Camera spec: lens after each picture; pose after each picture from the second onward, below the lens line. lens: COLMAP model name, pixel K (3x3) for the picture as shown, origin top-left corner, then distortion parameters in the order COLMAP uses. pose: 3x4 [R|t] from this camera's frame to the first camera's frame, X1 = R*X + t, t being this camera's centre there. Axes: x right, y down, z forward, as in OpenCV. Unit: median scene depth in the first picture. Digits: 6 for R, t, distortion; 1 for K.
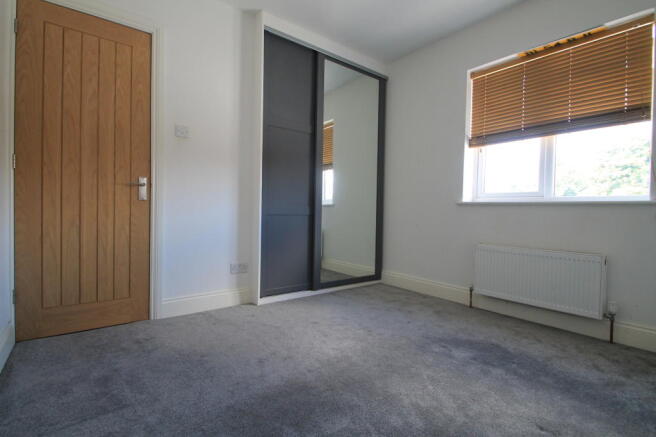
lens RADIAL K [[313.7, 0, 328.0], [0, 313.7, 218.5], [0, 0, 1]] dist [-0.000356, -0.012029]
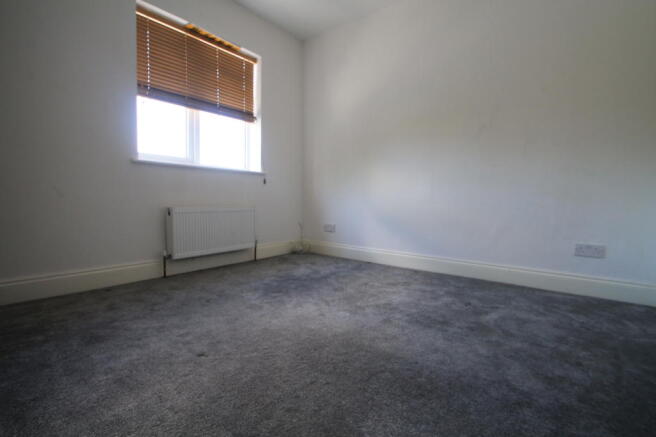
lens RADIAL K [[307.0, 0, 327.2], [0, 307.0, 214.1], [0, 0, 1]] dist [0.000264, -0.011210]
pose [[-0.237616, -0.076768, 0.968321, -0.535940], [0.002180, 0.996827, 0.079564, 0.030410], [-0.971357, 0.021017, -0.236695, 0.789663]]
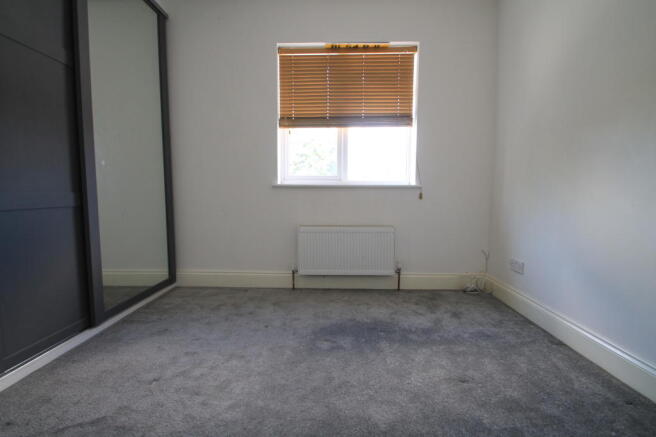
lens RADIAL K [[308.2, 0, 323.1], [0, 308.2, 218.5], [0, 0, 1]] dist [0.004405, -0.010903]
pose [[0.642517, -0.084883, 0.761555, -0.234628], [0.027973, 0.995781, 0.087389, -0.030504], [-0.765760, -0.034846, 0.642181, 0.311722]]
